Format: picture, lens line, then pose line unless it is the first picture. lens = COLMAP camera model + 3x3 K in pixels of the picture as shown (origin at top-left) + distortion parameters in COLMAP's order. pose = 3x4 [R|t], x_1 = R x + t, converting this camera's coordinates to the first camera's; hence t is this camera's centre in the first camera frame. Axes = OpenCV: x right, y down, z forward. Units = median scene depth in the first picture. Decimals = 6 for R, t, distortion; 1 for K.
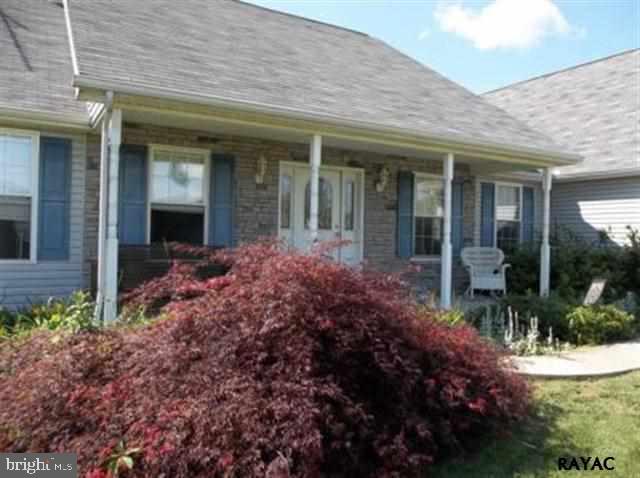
lens RADIAL K [[516.2, 0, 330.0], [0, 516.2, 236.5], [0, 0, 1]] dist [-0.009840, -0.003266]
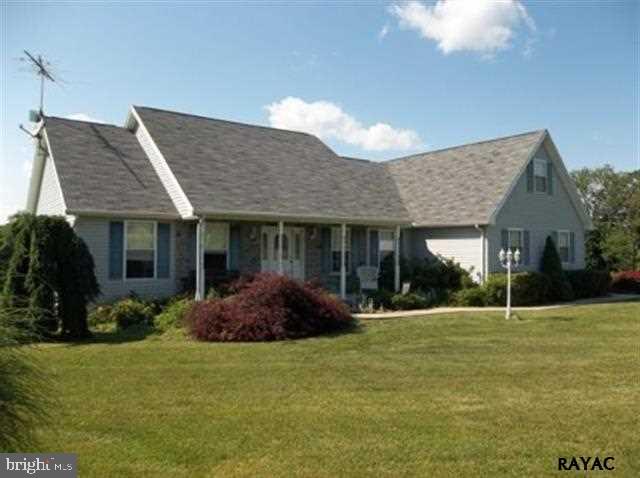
lens RADIAL K [[390.0, 0, 296.5], [0, 390.0, 240.7], [0, 0, 1]] dist [-0.003983, -0.000961]
pose [[0.999575, -0.013861, 0.025659, -0.001530], [0.014784, 0.999238, -0.036130, -0.030821], [-0.025138, 0.036494, 0.999018, -0.488274]]
